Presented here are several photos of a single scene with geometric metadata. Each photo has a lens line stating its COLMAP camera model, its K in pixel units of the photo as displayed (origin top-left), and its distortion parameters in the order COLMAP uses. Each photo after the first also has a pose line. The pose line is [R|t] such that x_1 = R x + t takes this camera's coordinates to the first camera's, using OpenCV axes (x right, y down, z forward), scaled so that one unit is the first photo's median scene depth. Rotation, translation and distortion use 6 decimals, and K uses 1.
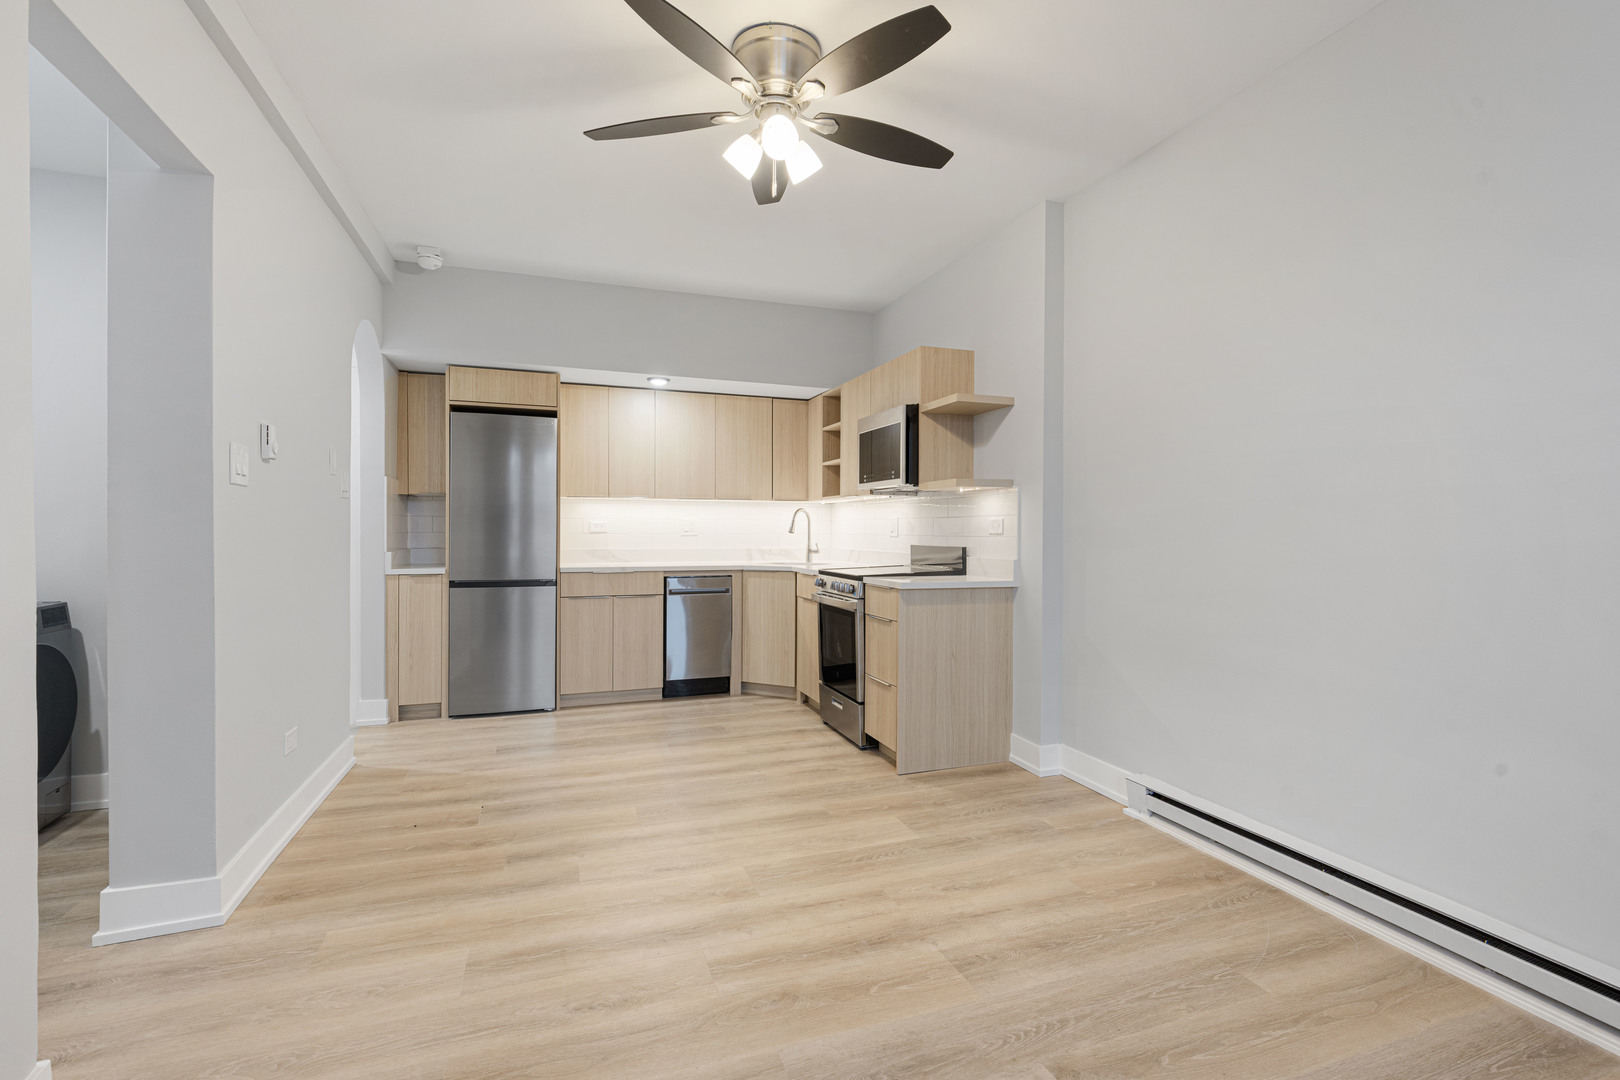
lens RADIAL K [[732.7, 0, 808.7], [0, 732.7, 520.9], [0, 0, 1]] dist [0.002721, 0.000349]
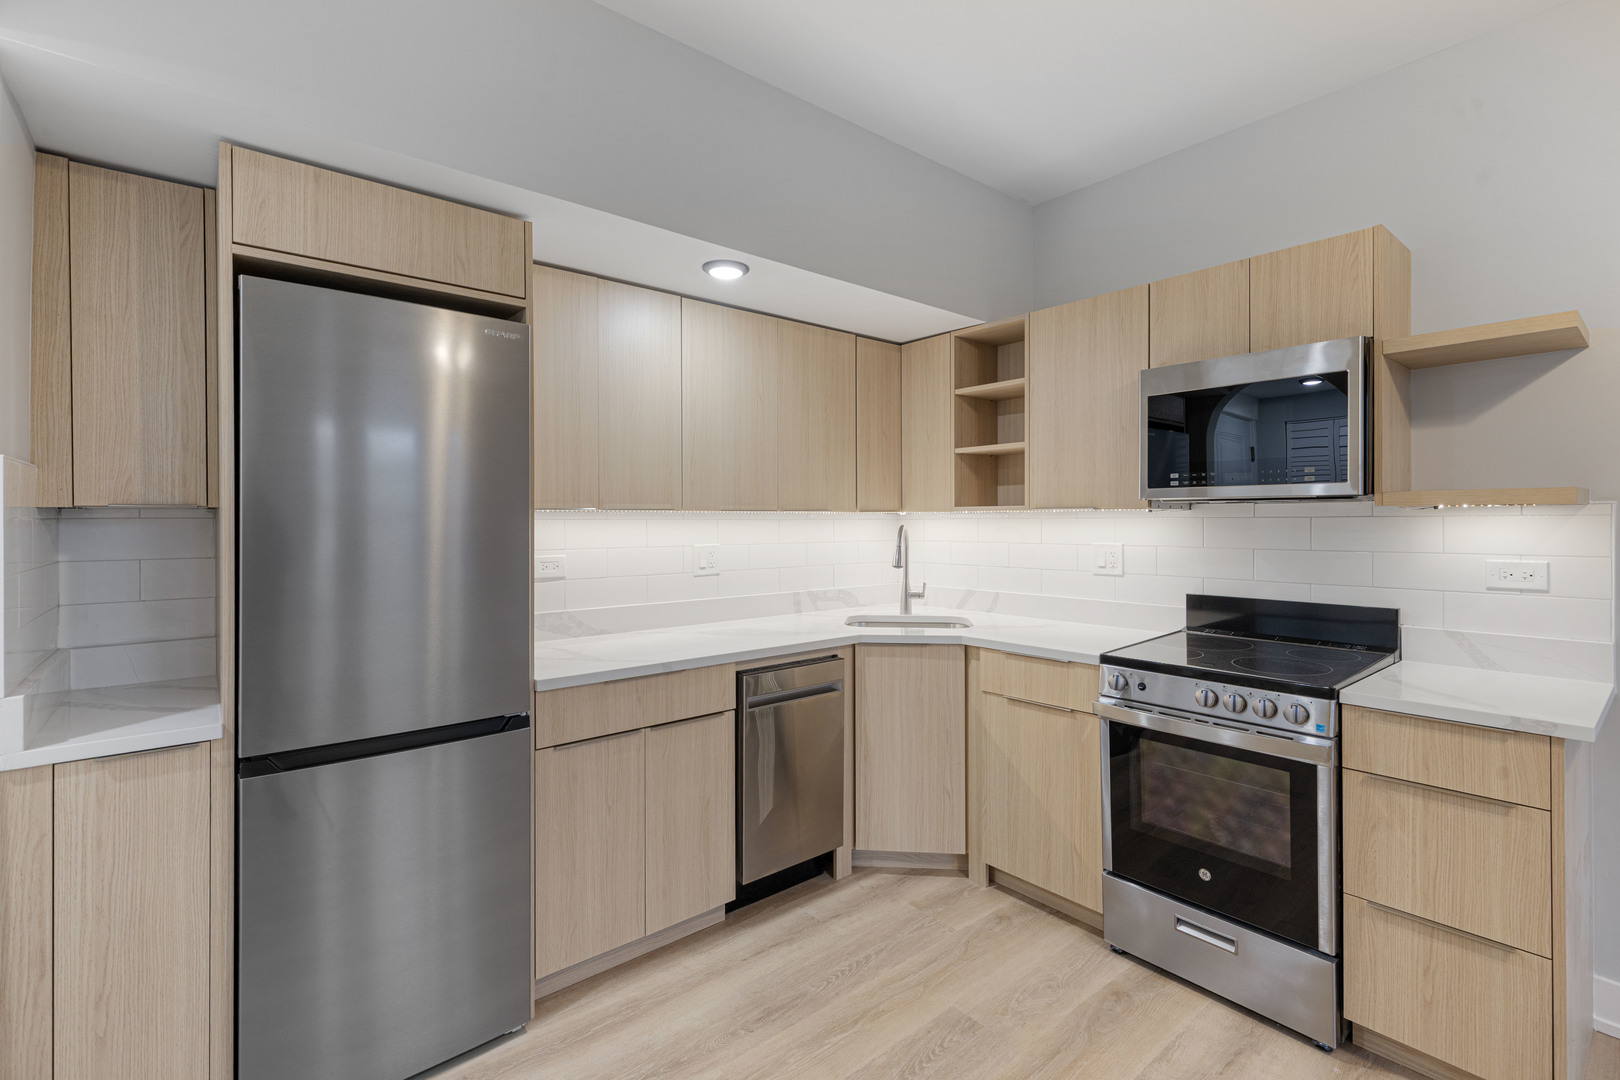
lens RADIAL K [[723.5, 0, 788.4], [0, 723.5, 510.8], [0, 0, 1]] dist [-0.001859, 0.000158]
pose [[0.940228, -0.003401, 0.340529, -0.418123], [0.003027, 0.999994, 0.001628, -0.041497], [-0.340533, -0.000500, 0.940232, 0.682090]]
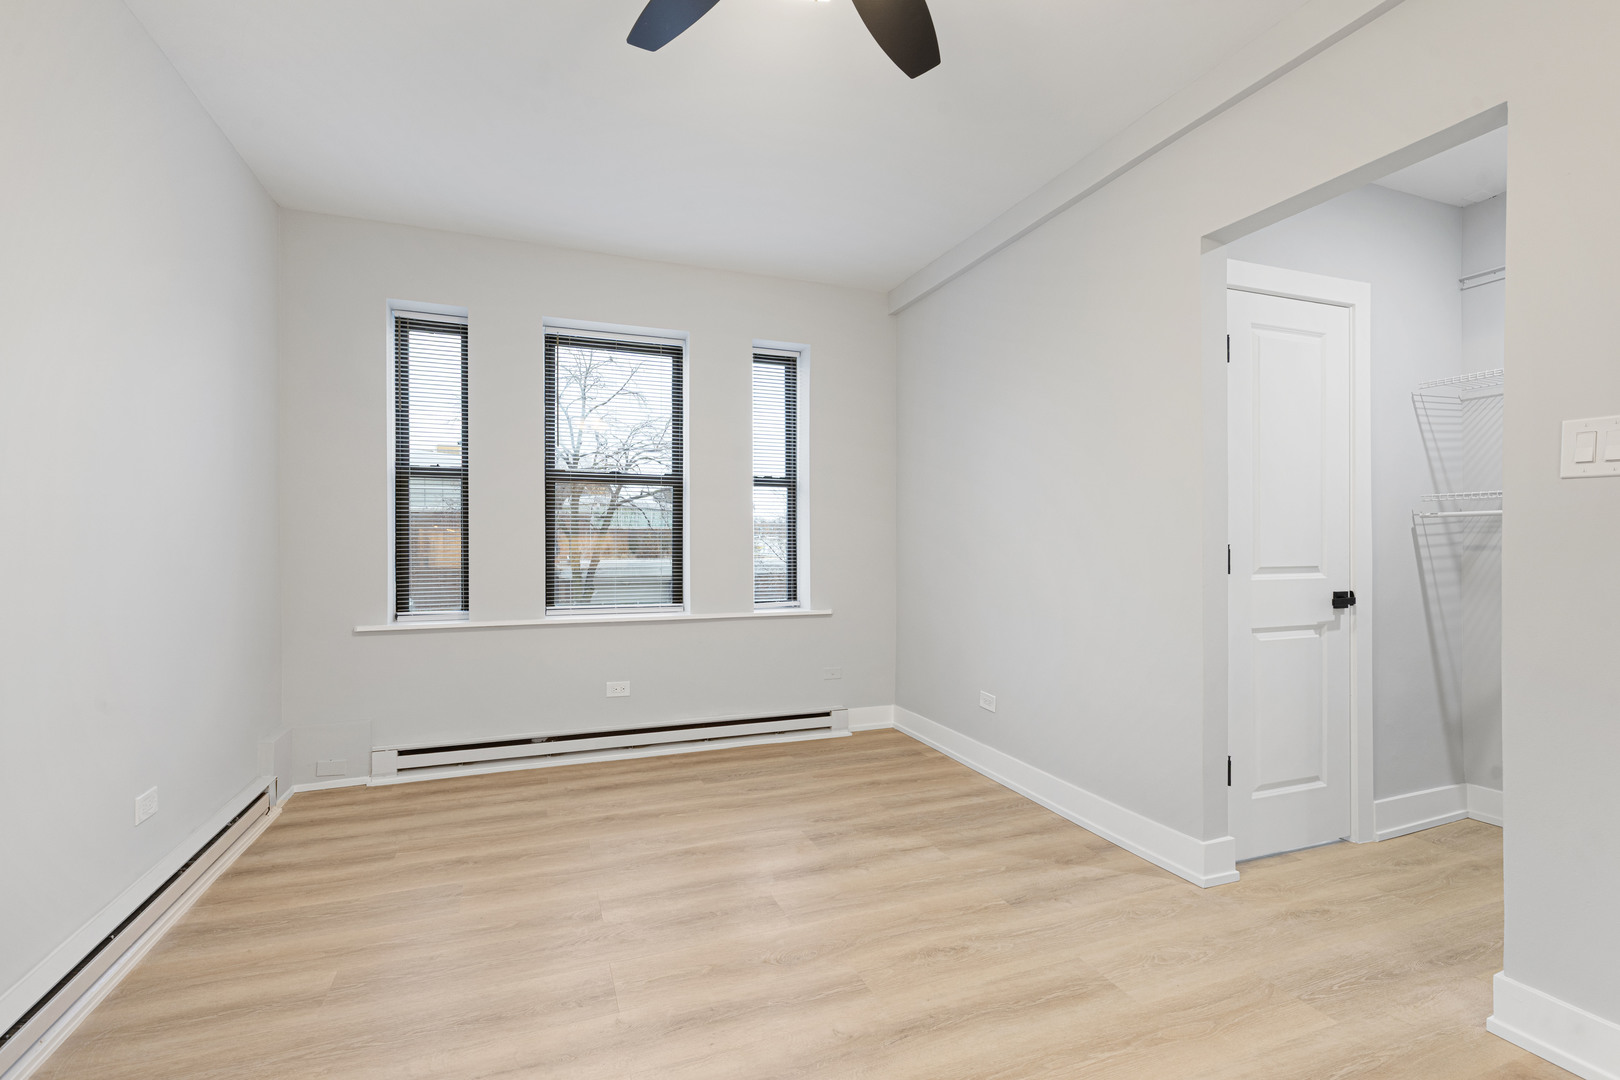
lens RADIAL K [[723.1, 0, 810.0], [0, 723.1, 540.0], [0, 0, 1]] dist [0.002488, 0.000120]
pose [[-0.999571, -0.002924, -0.029150, -0.014634], [-0.002536, 0.999908, -0.013327, 0.012186], [0.029186, -0.013247, -0.999486, 1.005261]]
